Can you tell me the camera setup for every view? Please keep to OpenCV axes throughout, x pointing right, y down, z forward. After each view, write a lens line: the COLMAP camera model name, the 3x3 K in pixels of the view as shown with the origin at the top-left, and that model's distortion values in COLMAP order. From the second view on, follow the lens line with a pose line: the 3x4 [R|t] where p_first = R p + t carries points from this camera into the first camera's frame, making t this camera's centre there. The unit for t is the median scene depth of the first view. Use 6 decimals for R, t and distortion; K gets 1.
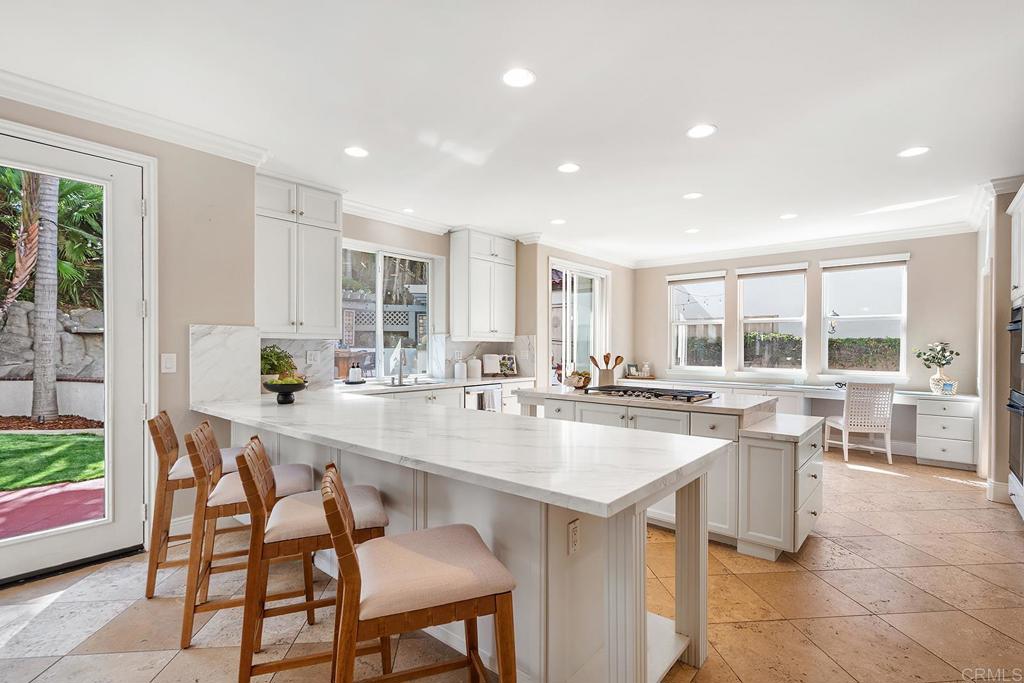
lens RADIAL K [[482.8, 0, 512.7], [0, 482.8, 349.6], [0, 0, 1]] dist [0.001309, -0.000117]
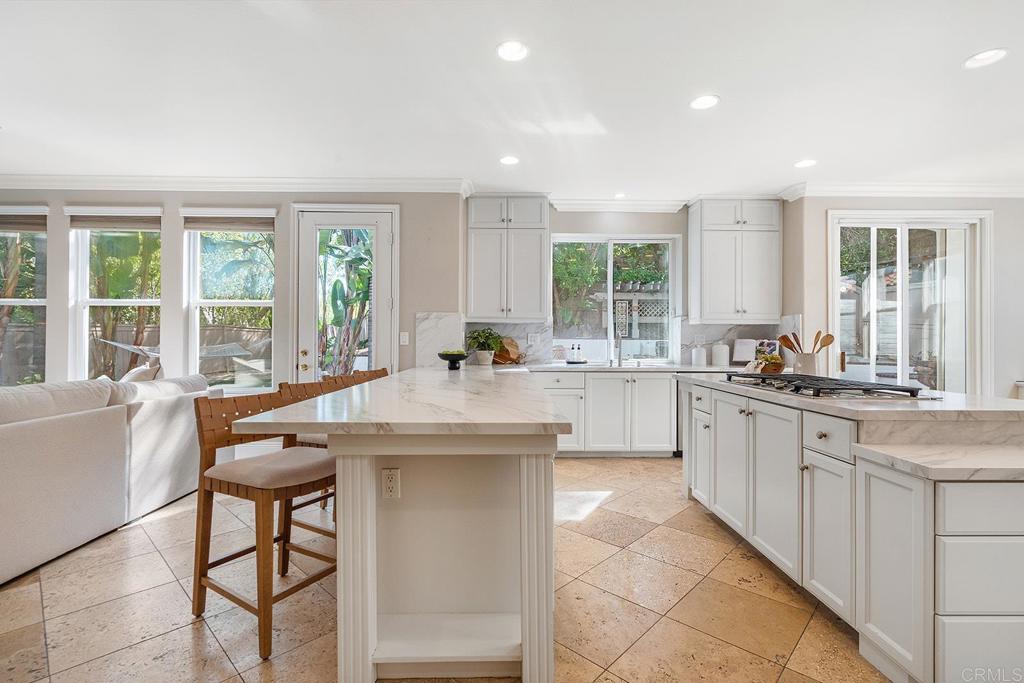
lens RADIAL K [[458.2, 0, 494.5], [0, 458.2, 341.5], [0, 0, 1]] dist [-0.002801, -0.000592]
pose [[0.659918, 0.001473, -0.751337, 0.294831], [-0.007414, 0.999962, -0.004552, 0.022620], [0.751301, 0.008574, 0.659904, 0.147263]]
